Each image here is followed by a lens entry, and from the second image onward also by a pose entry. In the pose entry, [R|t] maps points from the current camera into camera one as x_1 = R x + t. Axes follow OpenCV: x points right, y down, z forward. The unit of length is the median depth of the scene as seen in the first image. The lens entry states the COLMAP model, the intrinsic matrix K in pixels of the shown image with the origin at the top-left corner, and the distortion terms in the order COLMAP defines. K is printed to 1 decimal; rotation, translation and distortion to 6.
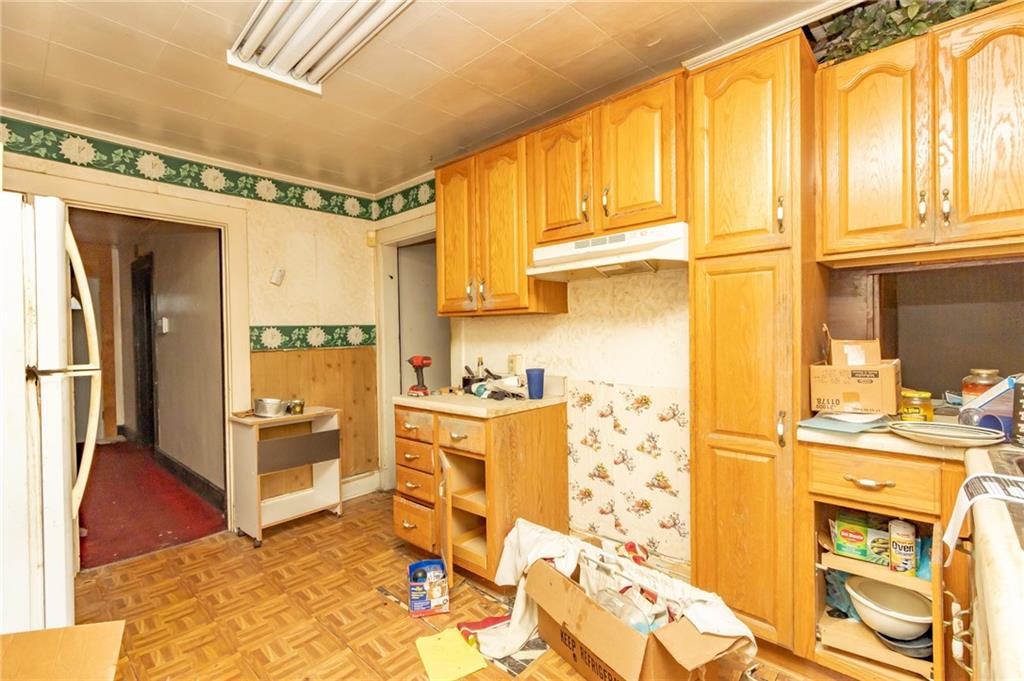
lens RADIAL K [[470.2, 0, 509.4], [0, 470.2, 339.3], [0, 0, 1]] dist [0.001205, -0.000072]
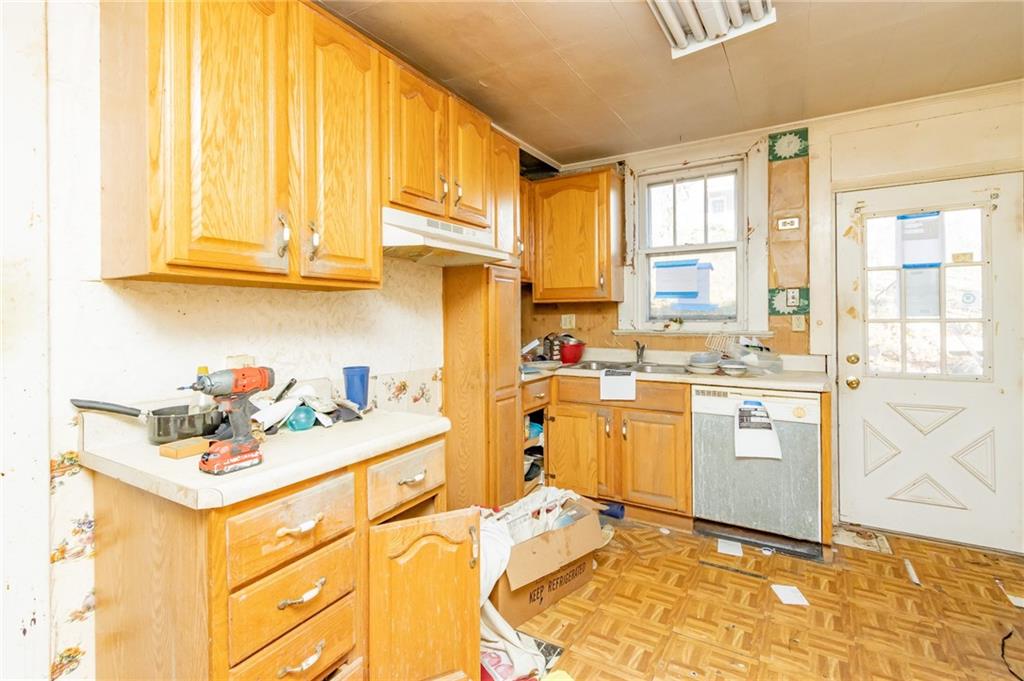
lens RADIAL K [[470.2, 0, 498.8], [0, 470.2, 316.5], [0, 0, 1]] dist [0.001205, -0.000072]
pose [[-0.185277, 0.018985, 0.982503, -0.731363], [0.022548, 0.999632, -0.015064, 0.000782], [-0.982428, 0.019362, -0.185637, 0.973507]]
